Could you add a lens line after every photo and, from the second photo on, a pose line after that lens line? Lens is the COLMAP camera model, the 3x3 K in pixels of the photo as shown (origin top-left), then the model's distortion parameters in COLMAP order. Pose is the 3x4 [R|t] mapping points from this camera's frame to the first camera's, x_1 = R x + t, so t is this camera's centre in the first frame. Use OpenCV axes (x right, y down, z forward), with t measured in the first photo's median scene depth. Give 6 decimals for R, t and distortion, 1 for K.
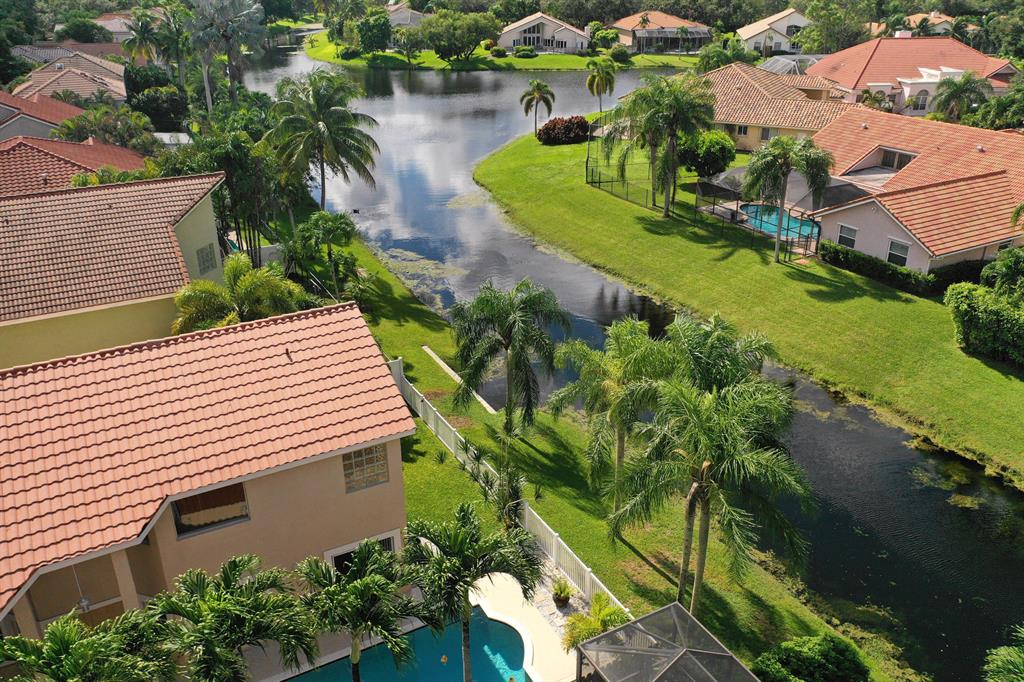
lens RADIAL K [[809.7, 0, 512.0], [0, 809.7, 341.0], [0, 0, 1]] dist [0.008165, 0.006539]
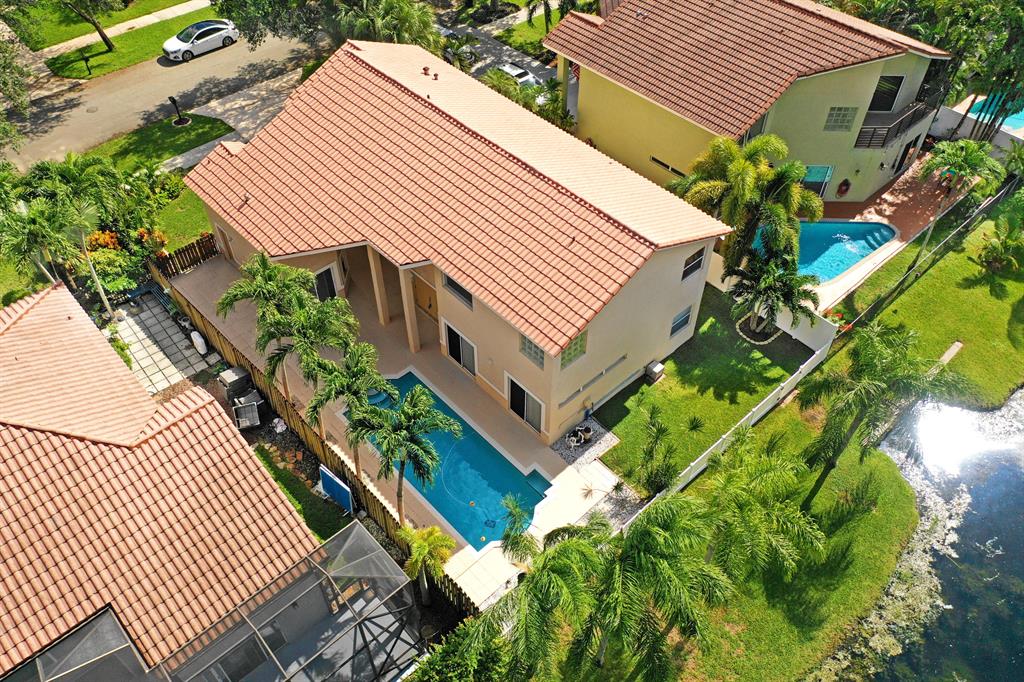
lens RADIAL K [[809.7, 0, 512.0], [0, 809.7, 341.0], [0, 0, 1]] dist [0.008165, 0.006539]
pose [[0.240825, 0.717089, -0.654054, 0.626262], [-0.411617, 0.685743, 0.600273, -0.594085], [0.878962, 0.124660, 0.460310, 0.397907]]
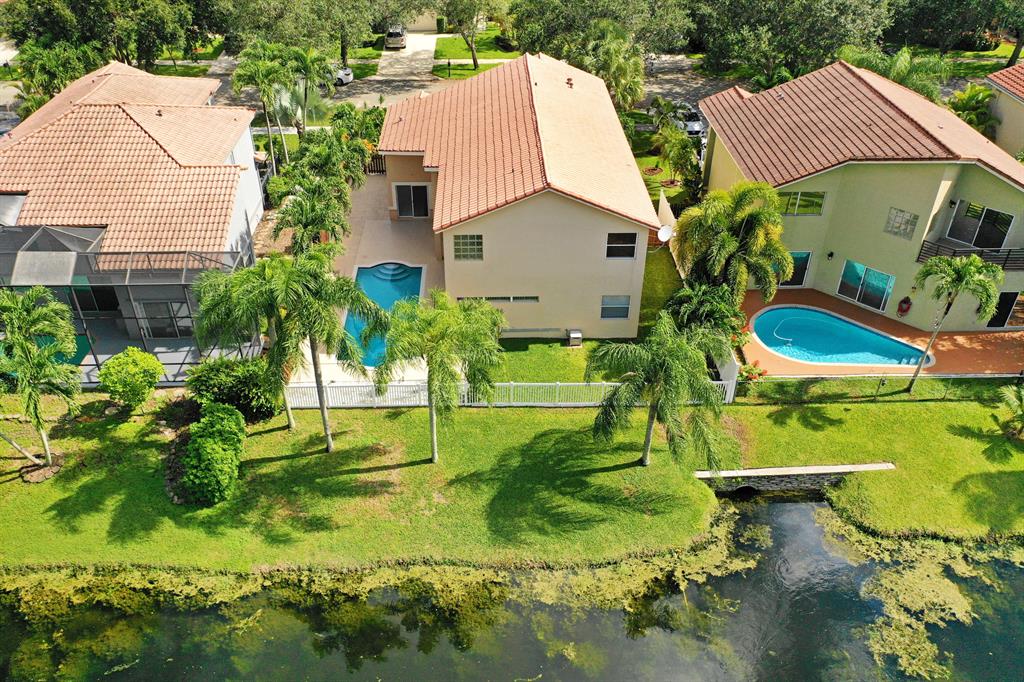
lens RADIAL K [[809.7, 0, 512.0], [0, 809.7, 341.0], [0, 0, 1]] dist [0.008165, 0.006539]
pose [[-0.449999, 0.519896, -0.726092, 1.021890], [-0.381326, 0.623350, 0.682660, -0.850811], [0.807521, 0.584074, -0.082257, 1.370705]]
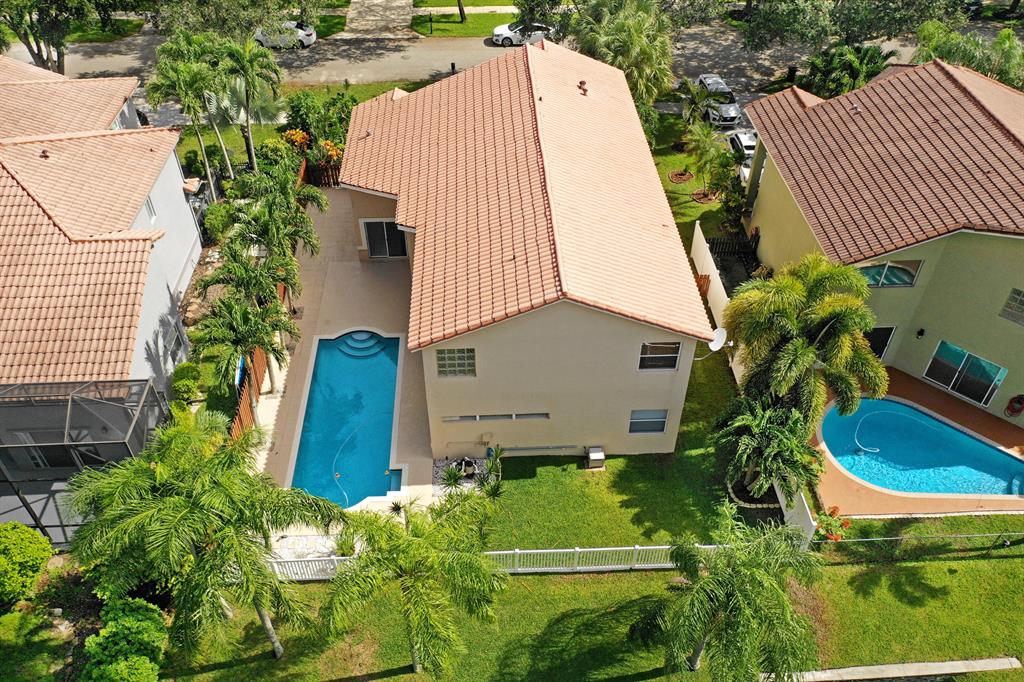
lens RADIAL K [[809.7, 0, 512.0], [0, 809.7, 341.0], [0, 0, 1]] dist [0.022036, -0.006040]
pose [[-0.438089, 0.609983, -0.660302, 0.552156], [-0.379290, 0.540526, 0.750980, -0.794333], [0.814995, 0.579442, -0.005438, 1.122647]]
